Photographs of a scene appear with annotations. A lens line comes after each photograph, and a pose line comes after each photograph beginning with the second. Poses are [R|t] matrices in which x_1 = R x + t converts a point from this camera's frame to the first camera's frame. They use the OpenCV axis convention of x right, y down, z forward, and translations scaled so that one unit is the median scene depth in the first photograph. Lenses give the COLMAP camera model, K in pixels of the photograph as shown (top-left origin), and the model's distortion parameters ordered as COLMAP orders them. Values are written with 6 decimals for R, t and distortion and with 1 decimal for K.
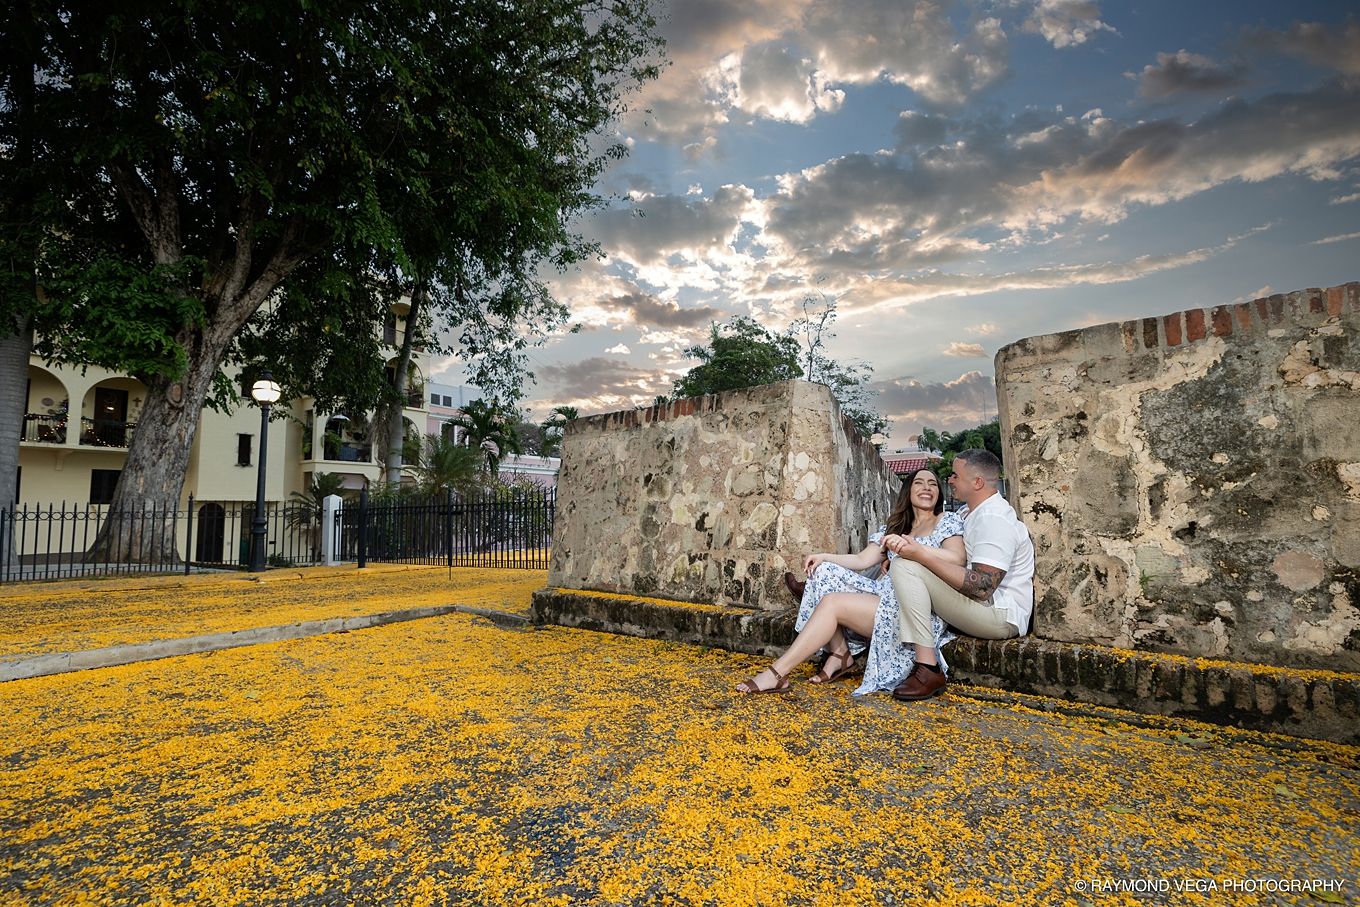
lens RADIAL K [[624.9, 0, 680.7], [0, 624.9, 451.6], [0, 0, 1]] dist [-0.000138, -0.000008]
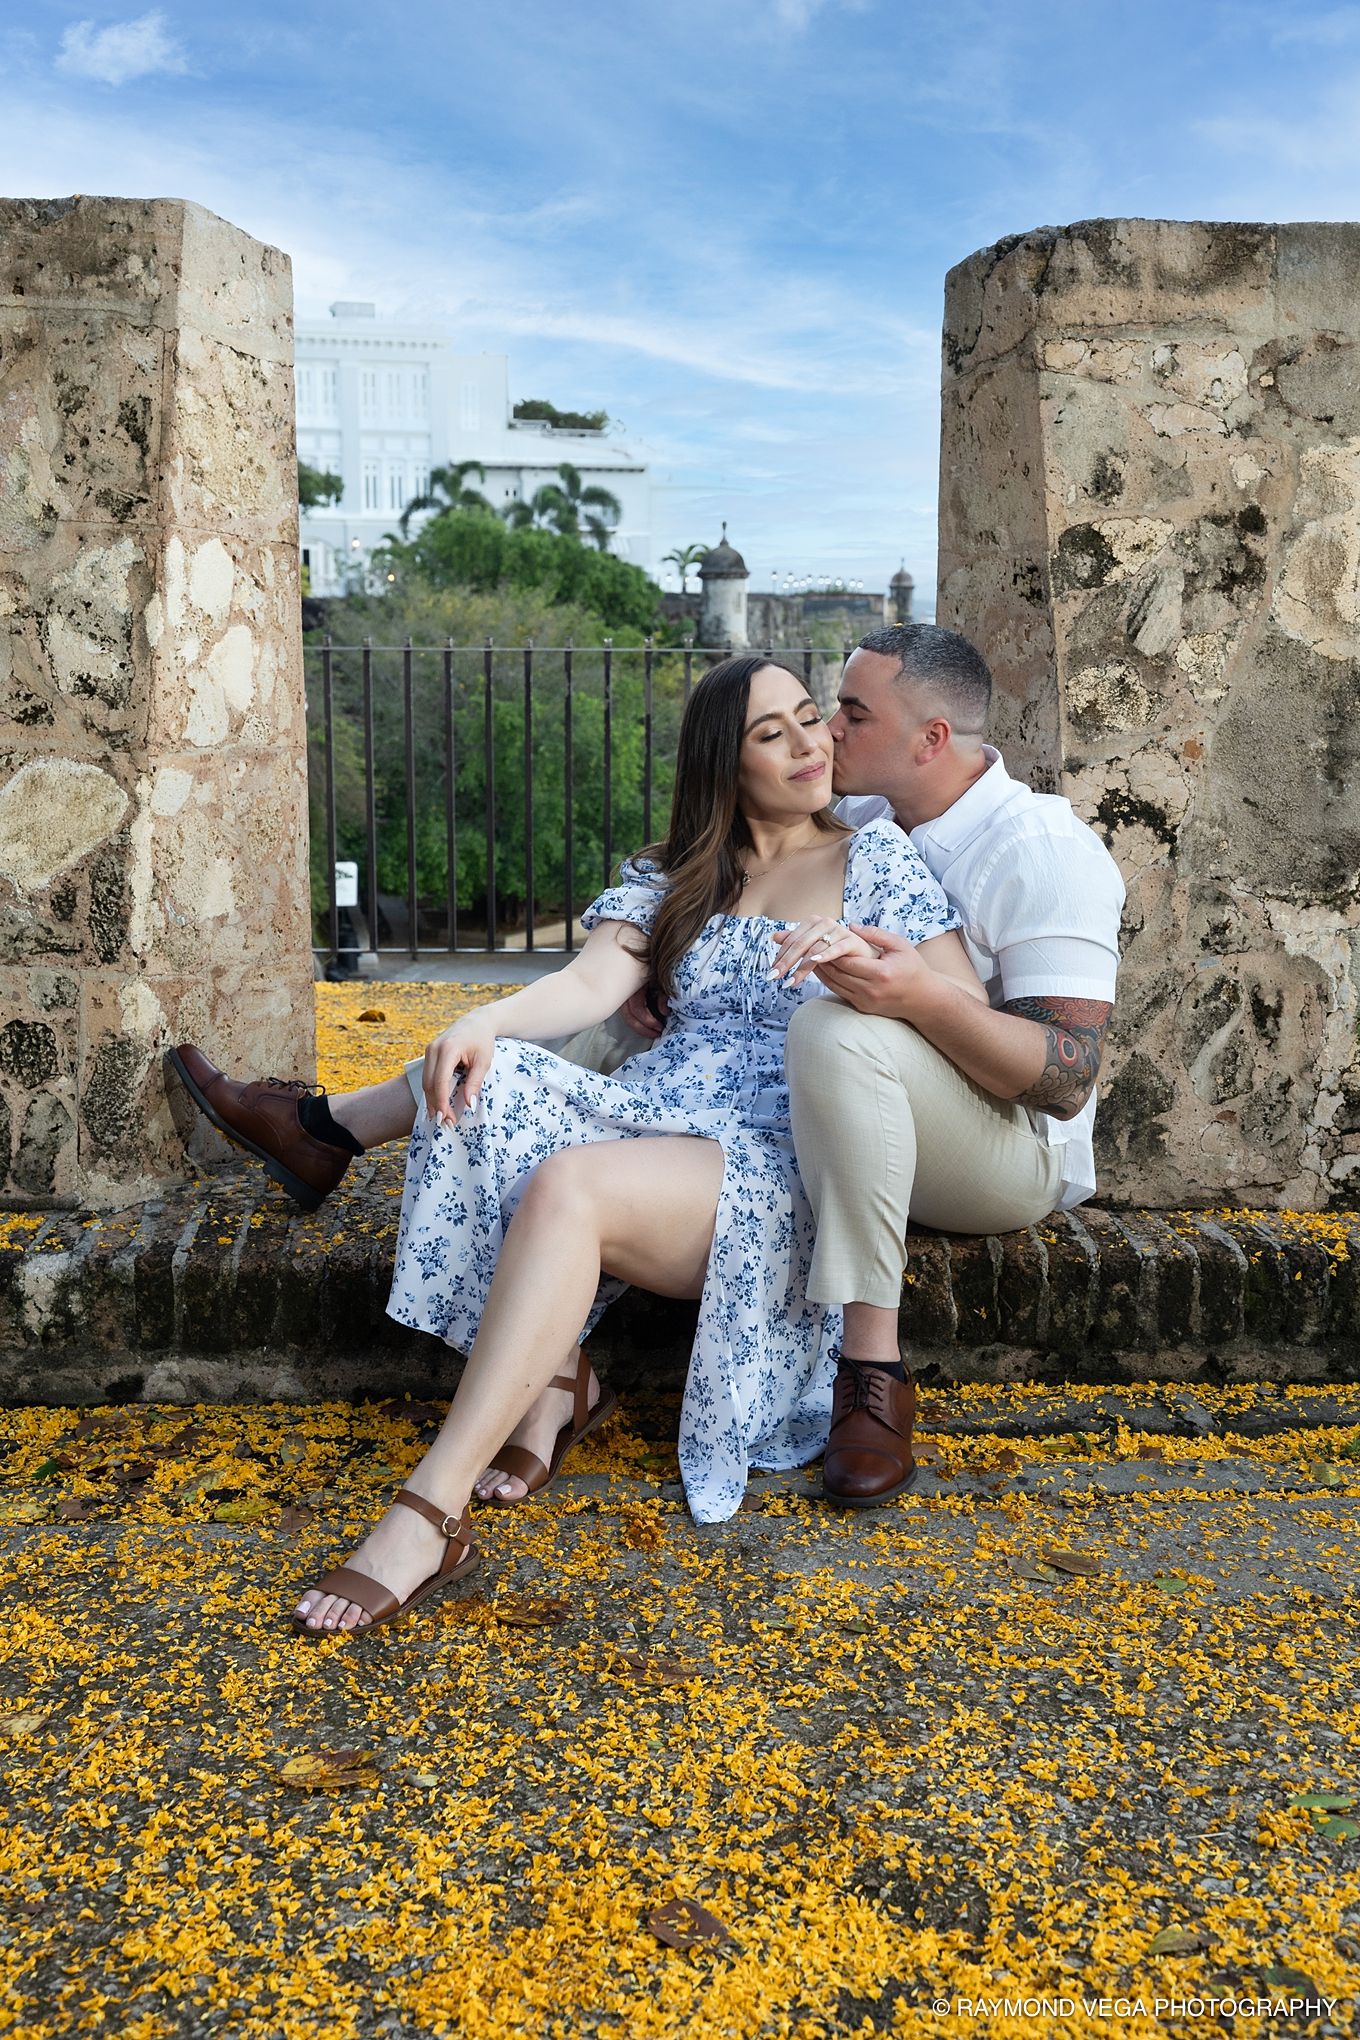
lens RADIAL K [[2005.4, 0, 679.7], [0, 2005.4, 1026.2], [0, 0, 1]] dist [-0.001734, 0.000000]
pose [[0.719733, -0.115144, 0.684635, -0.292962], [-0.091483, 0.961822, 0.257934, -0.045871], [-0.688197, -0.248276, 0.681721, 0.438946]]
